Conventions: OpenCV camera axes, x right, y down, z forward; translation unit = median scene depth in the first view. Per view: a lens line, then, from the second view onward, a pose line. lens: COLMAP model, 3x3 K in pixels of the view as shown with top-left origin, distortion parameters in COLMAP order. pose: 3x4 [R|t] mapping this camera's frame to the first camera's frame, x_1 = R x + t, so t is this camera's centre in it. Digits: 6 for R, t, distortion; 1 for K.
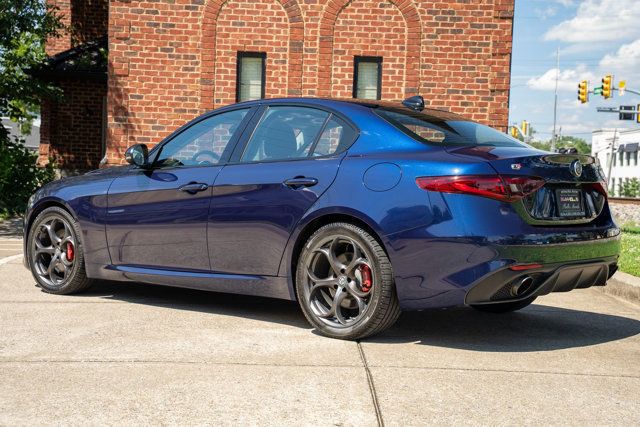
lens RADIAL K [[1013.5, 0, 321.4], [0, 1013.5, 209.2], [0, 0, 1]] dist [0.167877, 0.000000]
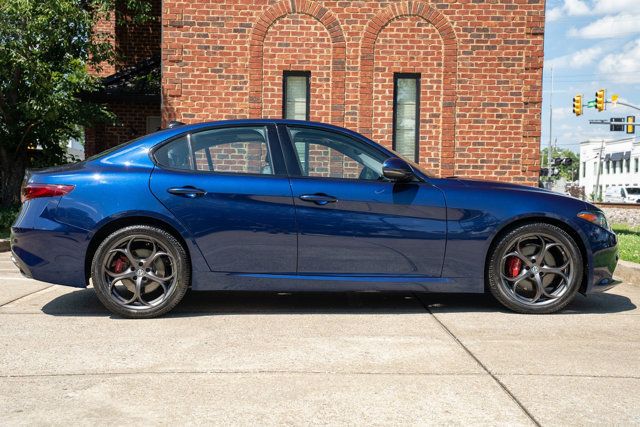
lens RADIAL K [[936.1, 0, 318.0], [0, 936.1, 215.0], [0, 0, 1]] dist [0.116848, 0.000000]
pose [[0.999822, -0.018043, -0.005447, -0.043737], [0.018020, 0.999829, -0.004249, -0.000460], [0.005522, 0.004150, 0.999976, 0.026520]]
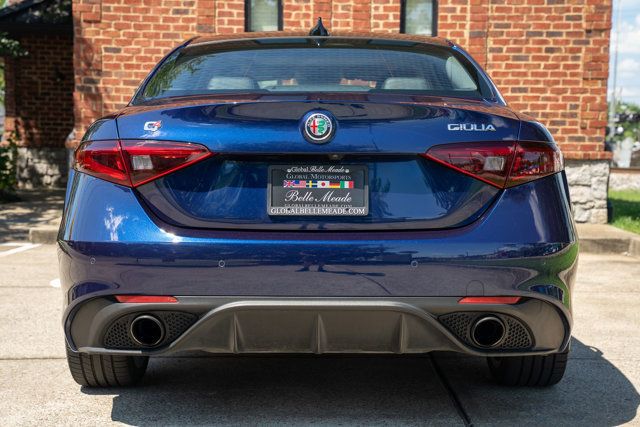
lens RADIAL K [[1103.8, 0, 322.1], [0, 1103.8, 219.2], [0, 0, 1]] dist [0.266352, 0.000000]
pose [[0.999737, -0.017806, -0.014469, -0.016699], [0.018199, 0.999456, 0.027515, -0.005250], [0.013971, -0.027771, 0.999517, 0.172389]]
